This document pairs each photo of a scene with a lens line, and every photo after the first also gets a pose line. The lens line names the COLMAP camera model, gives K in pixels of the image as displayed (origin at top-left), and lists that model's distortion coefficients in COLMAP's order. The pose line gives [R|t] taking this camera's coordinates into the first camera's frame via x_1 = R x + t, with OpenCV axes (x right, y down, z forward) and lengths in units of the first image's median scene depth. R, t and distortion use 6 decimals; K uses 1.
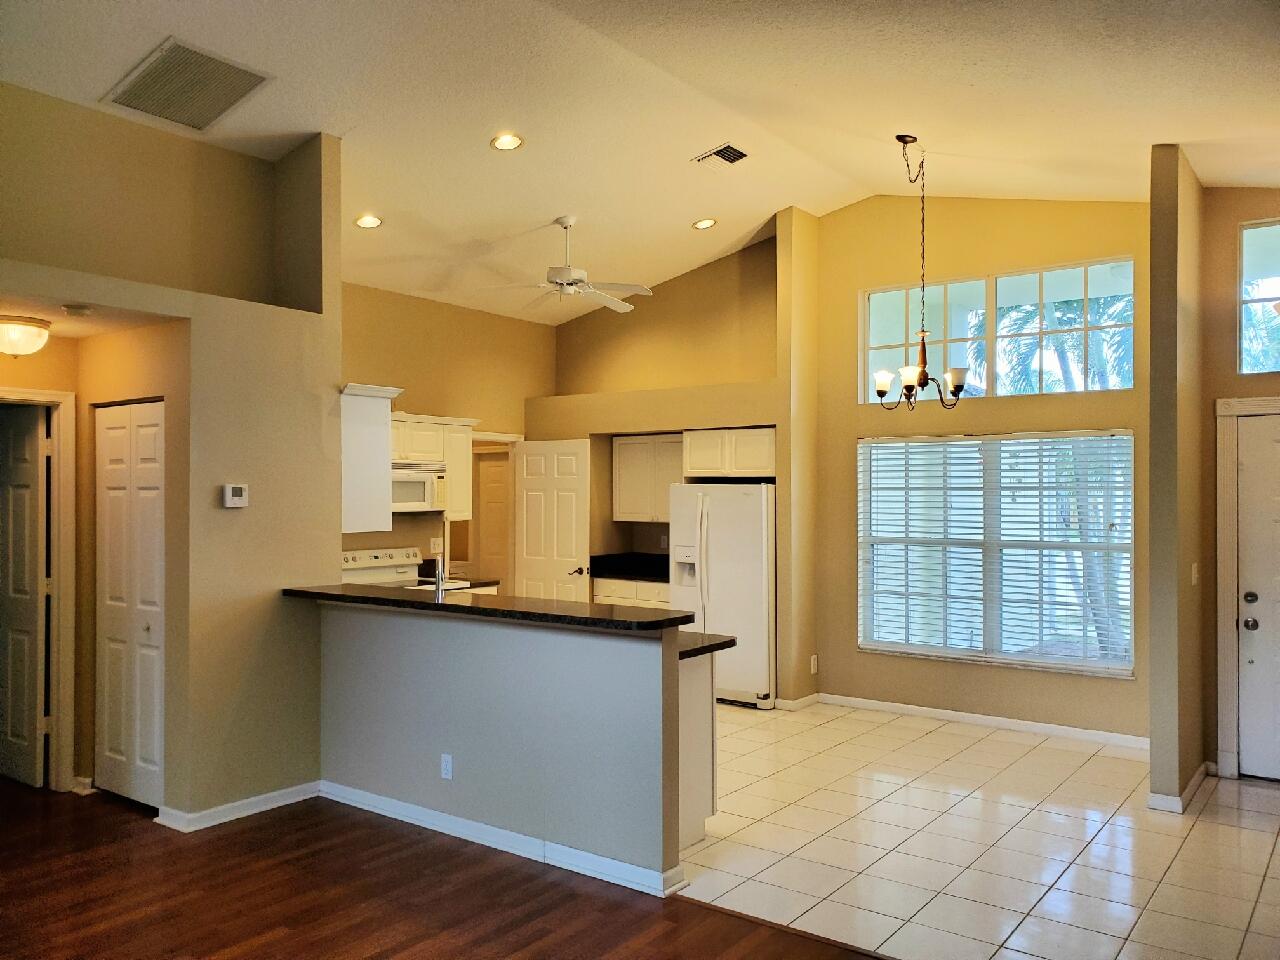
lens RADIAL K [[978.0, 0, 640.0], [0, 978.0, 480.0], [0, 0, 1]] dist [0.002420, -0.000614]
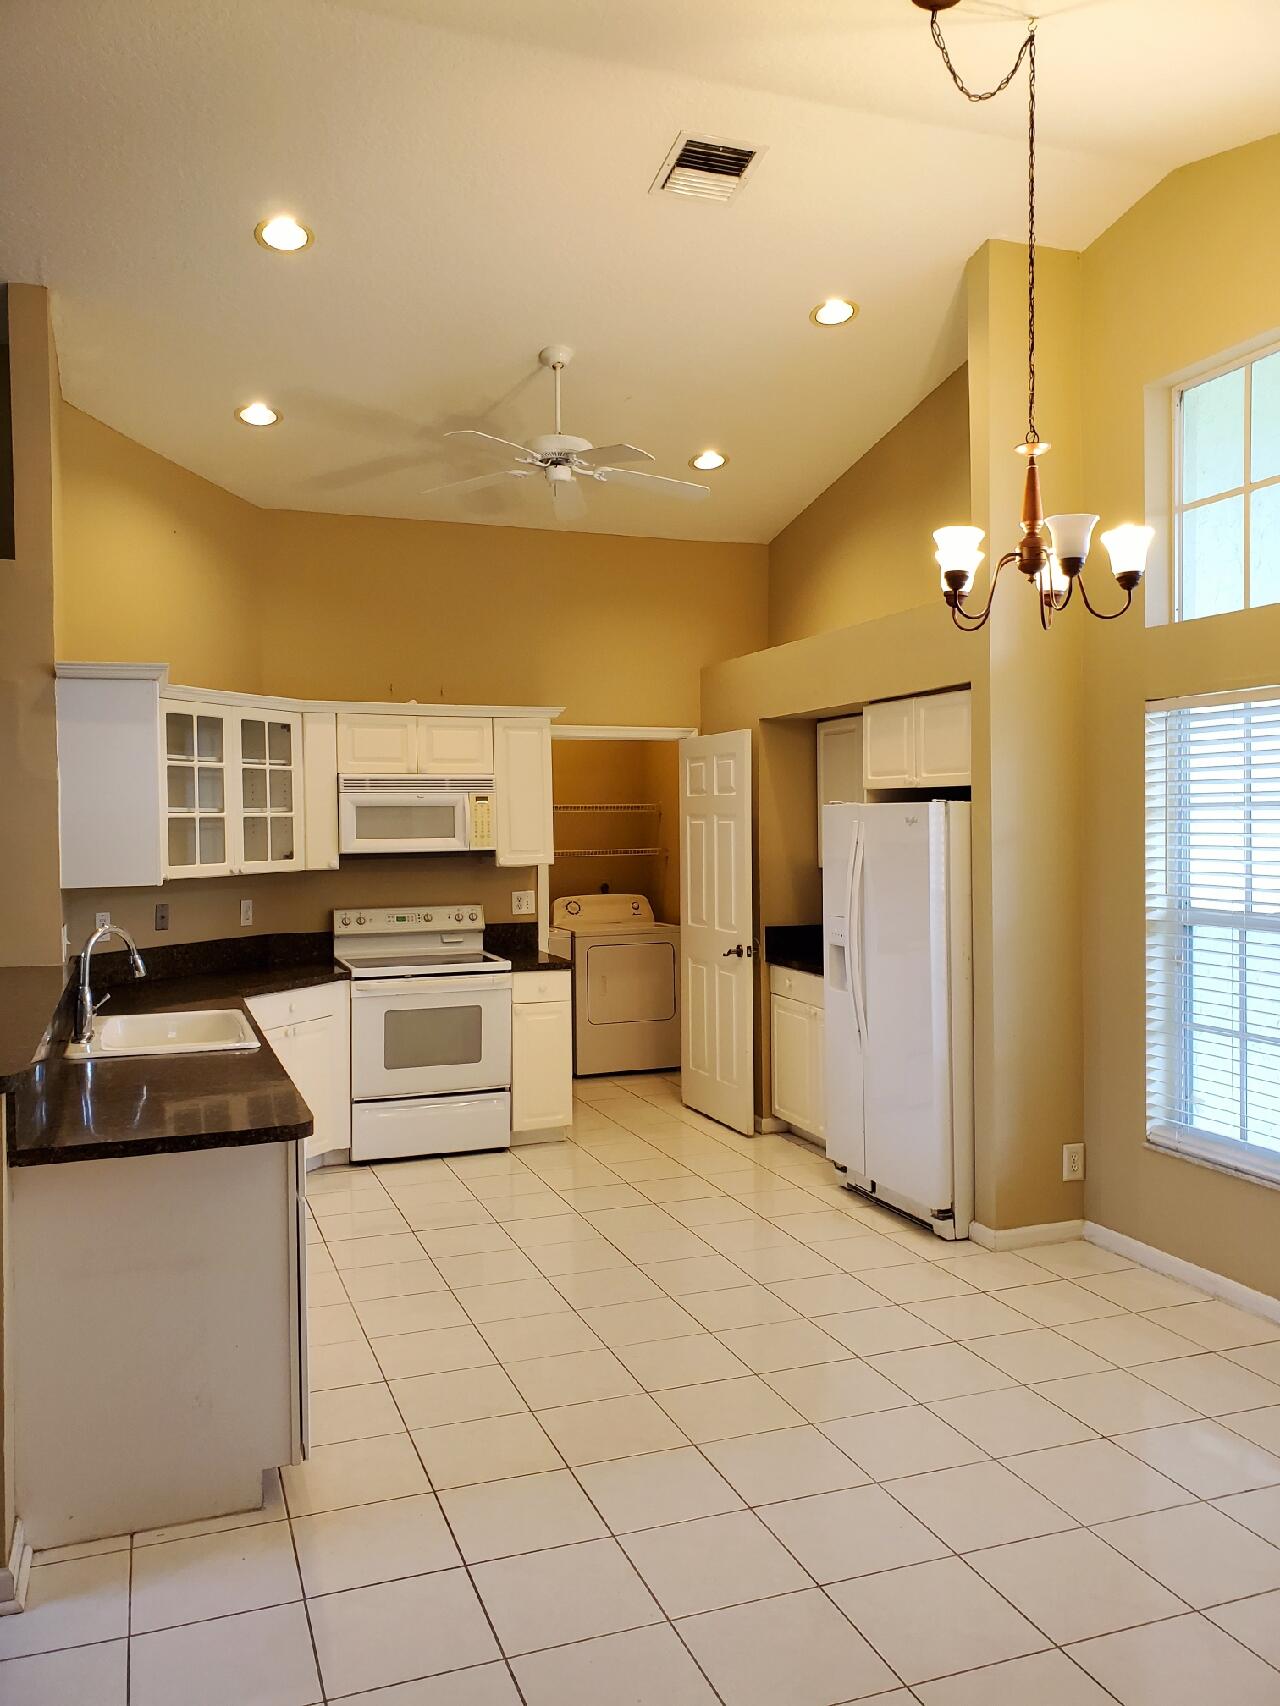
lens RADIAL K [[1338.0, 0, 597.1], [0, 1338.0, 840.5], [0, 0, 1]] dist [0.034118, -0.003595]
pose [[0.817329, -0.001646, -0.576169, 0.381300], [0.020293, 0.999458, 0.025931, 0.003008], [0.575814, -0.032887, 0.816919, 0.320106]]
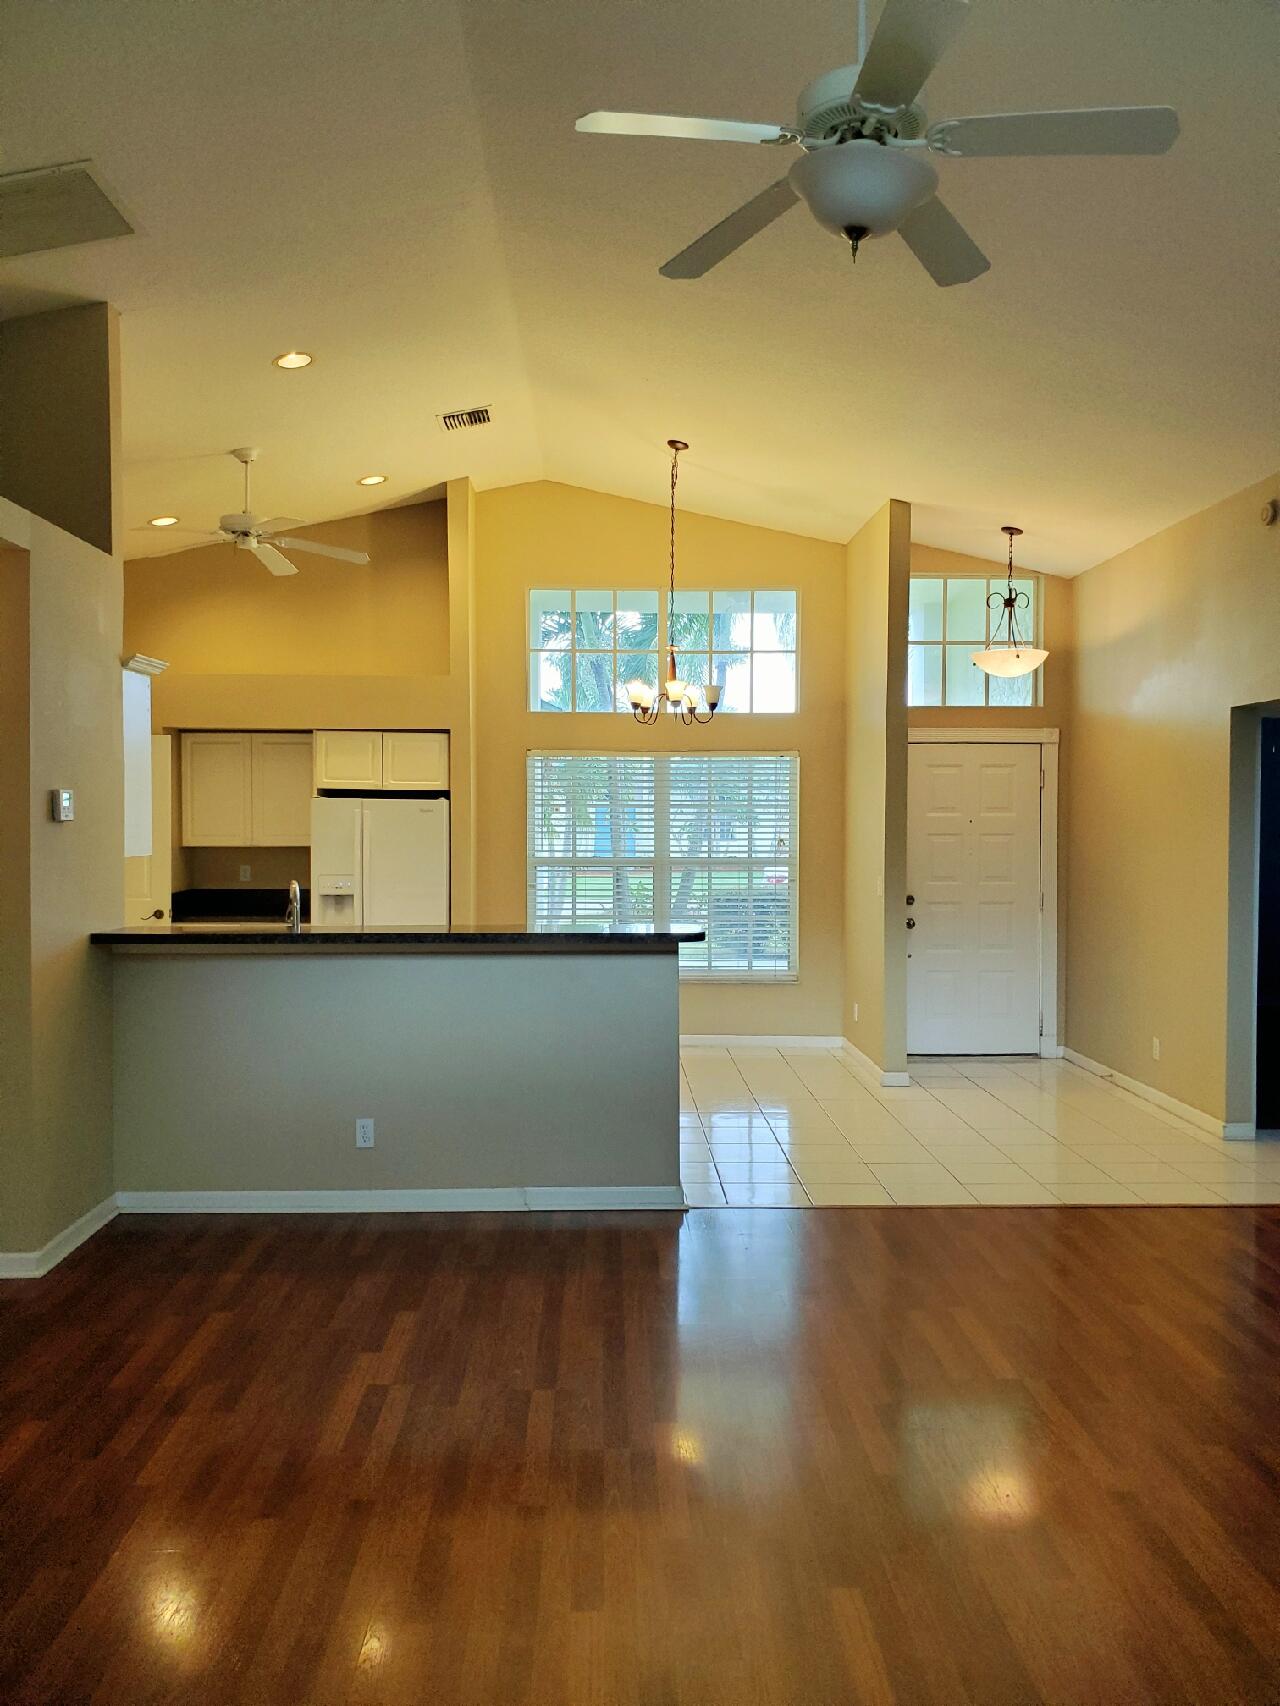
lens RADIAL K [[1338.0, 0, 597.1], [0, 1338.0, 840.5], [0, 0, 1]] dist [0.034118, -0.003595]
pose [[0.787519, -0.009306, 0.616220, -0.486365], [-0.010311, 0.999547, 0.028272, 0.006363], [-0.616204, -0.028618, 0.787067, -0.010755]]
